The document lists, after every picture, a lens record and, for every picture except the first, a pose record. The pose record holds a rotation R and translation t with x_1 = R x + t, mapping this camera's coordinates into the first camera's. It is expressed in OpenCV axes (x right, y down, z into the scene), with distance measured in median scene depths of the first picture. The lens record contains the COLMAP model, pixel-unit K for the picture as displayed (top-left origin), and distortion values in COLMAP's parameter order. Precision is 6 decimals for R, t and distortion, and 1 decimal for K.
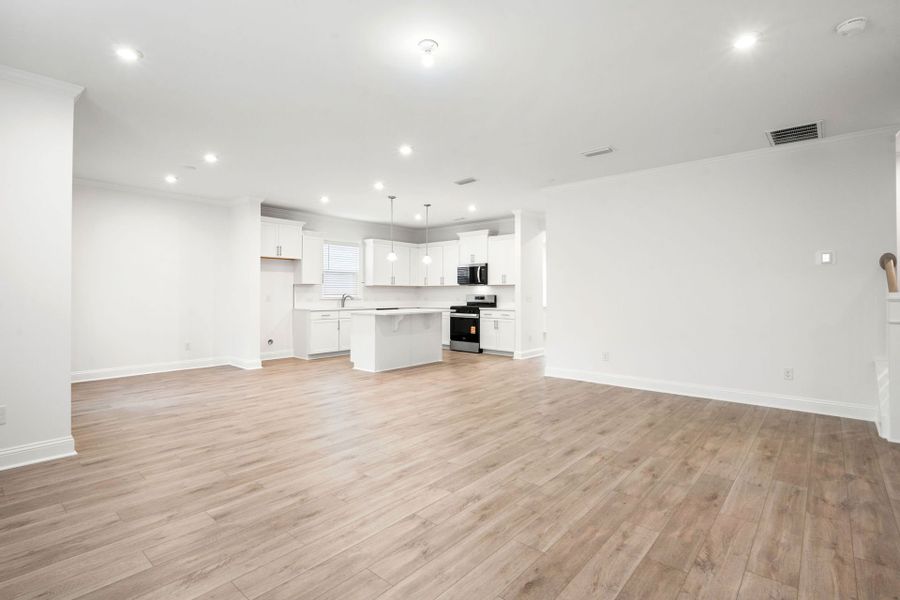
lens RADIAL K [[434.3, 0, 450.9], [0, 434.3, 290.0], [0, 0, 1]] dist [-0.000467, 0.000273]
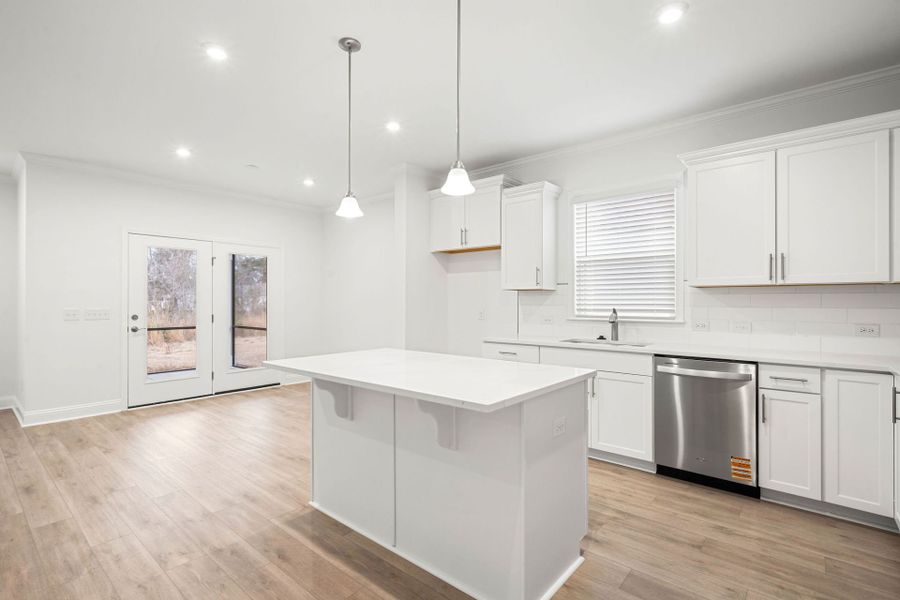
lens RADIAL K [[422.8, 0, 450.0], [0, 422.8, 300.0], [0, 0, 1]] dist [0.000858, 0.000380]
pose [[0.011913, -0.005292, -0.999915, 0.253806], [0.007071, 0.999961, -0.005208, 0.001214], [0.999904, -0.007009, 0.011950, 1.270674]]
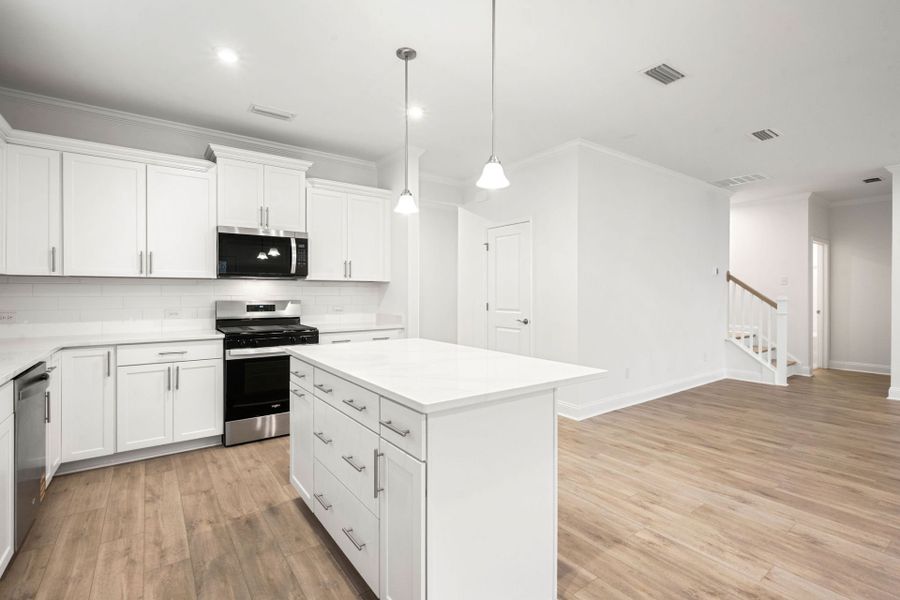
lens RADIAL K [[416.9, 0, 453.8], [0, 416.9, 295.8], [0, 0, 1]] dist [-0.001435, -0.000055]
pose [[0.218500, -0.006948, 0.975812, -0.488916], [-0.007876, 0.999930, 0.008883, 0.000817], [-0.975805, -0.009626, 0.218430, 1.136041]]
